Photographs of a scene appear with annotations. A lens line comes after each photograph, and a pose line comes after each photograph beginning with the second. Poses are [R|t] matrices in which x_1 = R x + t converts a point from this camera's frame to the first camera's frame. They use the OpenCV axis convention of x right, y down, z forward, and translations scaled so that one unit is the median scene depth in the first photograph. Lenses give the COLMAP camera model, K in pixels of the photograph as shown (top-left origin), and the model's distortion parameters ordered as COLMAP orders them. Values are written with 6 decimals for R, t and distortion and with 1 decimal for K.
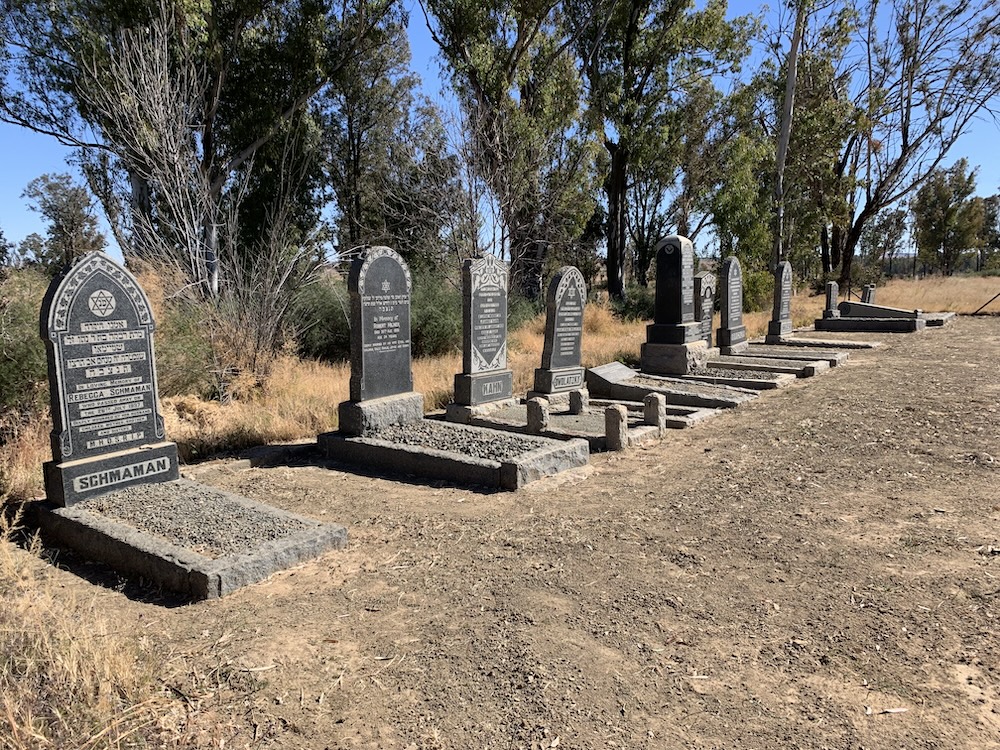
lens RADIAL K [[774.4, 0, 500.0], [0, 774.4, 375.0], [0, 0, 1]] dist [0.008179, 0.012928]
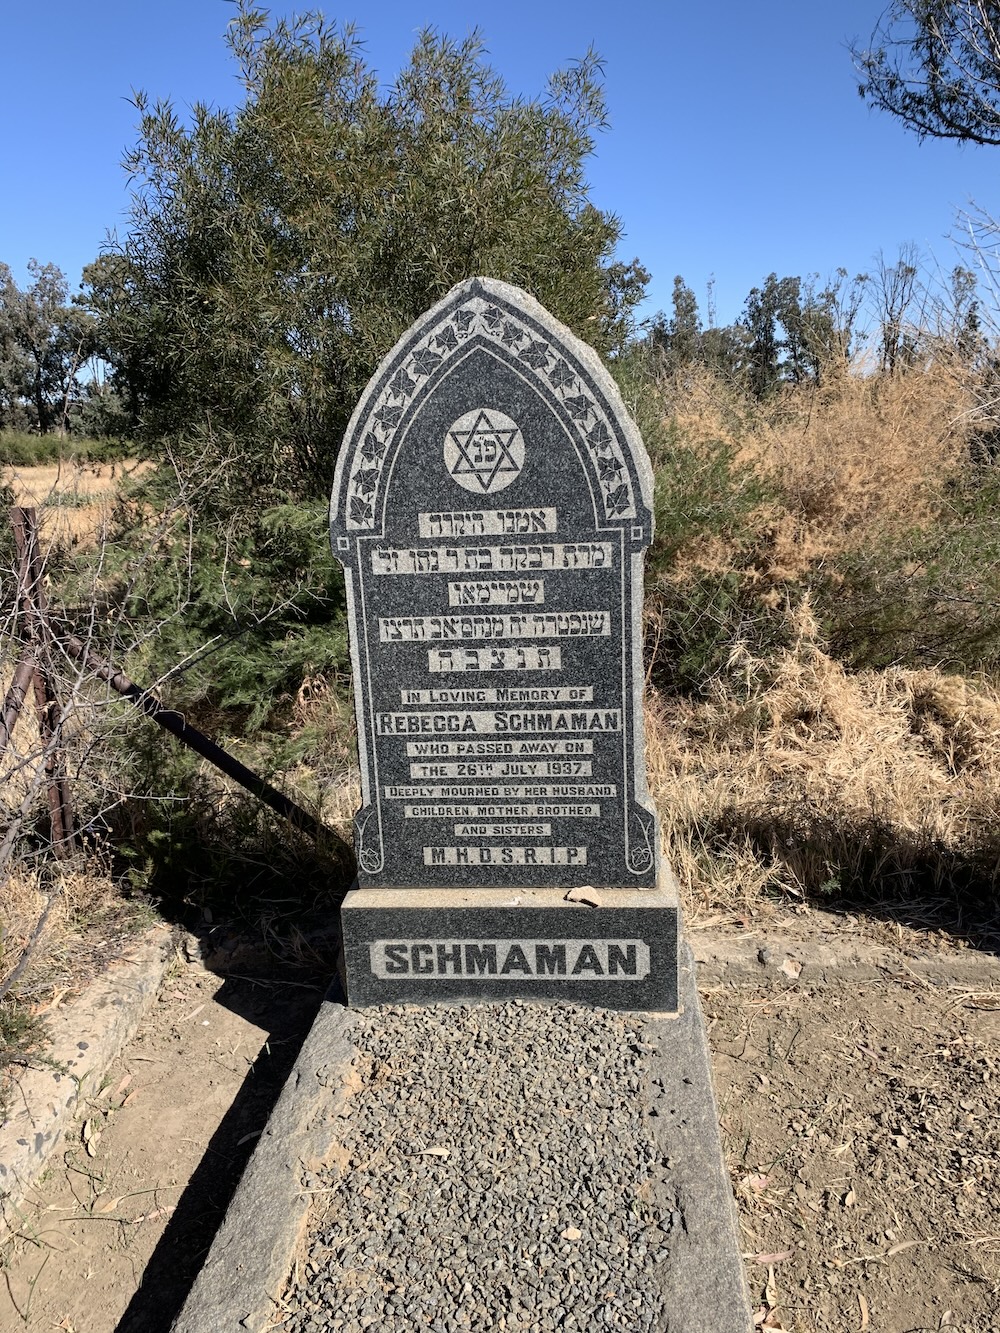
lens RADIAL K [[971.7, 0, 500.0], [0, 971.7, 666.5], [0, 0, 1]] dist [0.096972, 0.001270]
pose [[0.533320, 0.204183, -0.820902, -0.159145], [-0.084831, 0.978449, 0.188257, -0.081100], [0.841649, -0.030763, 0.539147, 0.777546]]
